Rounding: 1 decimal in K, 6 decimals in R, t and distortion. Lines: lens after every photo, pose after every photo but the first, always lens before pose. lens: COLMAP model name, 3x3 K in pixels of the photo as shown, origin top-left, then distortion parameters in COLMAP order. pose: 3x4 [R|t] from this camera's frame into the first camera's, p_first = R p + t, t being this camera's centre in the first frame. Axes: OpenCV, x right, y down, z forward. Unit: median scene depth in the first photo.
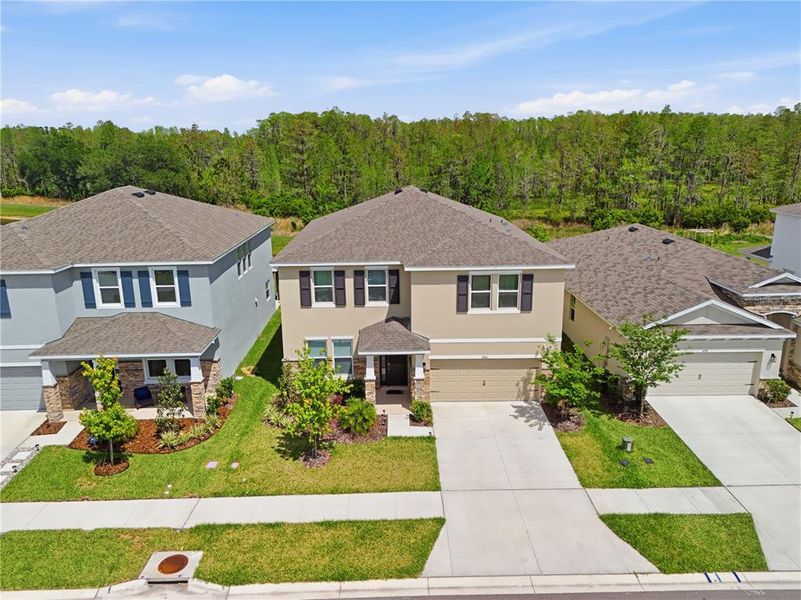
lens RADIAL K [[594.8, 0, 406.2], [0, 594.8, 298.5], [0, 0, 1]] dist [0.045647, -0.011168]
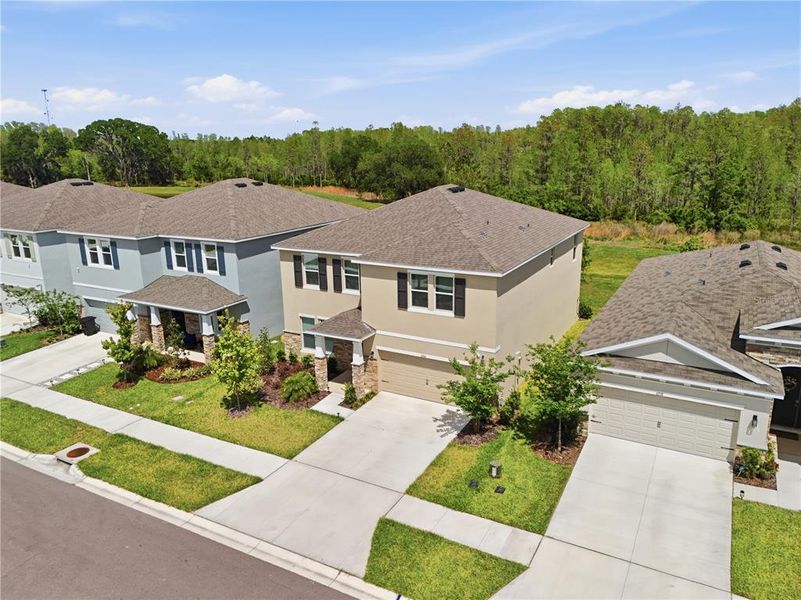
lens RADIAL K [[594.8, 0, 401.8], [0, 594.8, 299.4], [0, 0, 1]] dist [0.045647, -0.011168]
pose [[0.864926, 0.124873, -0.486118, 0.587969], [-0.120945, 0.991869, 0.039597, -0.032959], [0.487110, 0.024545, 0.872996, 0.101375]]
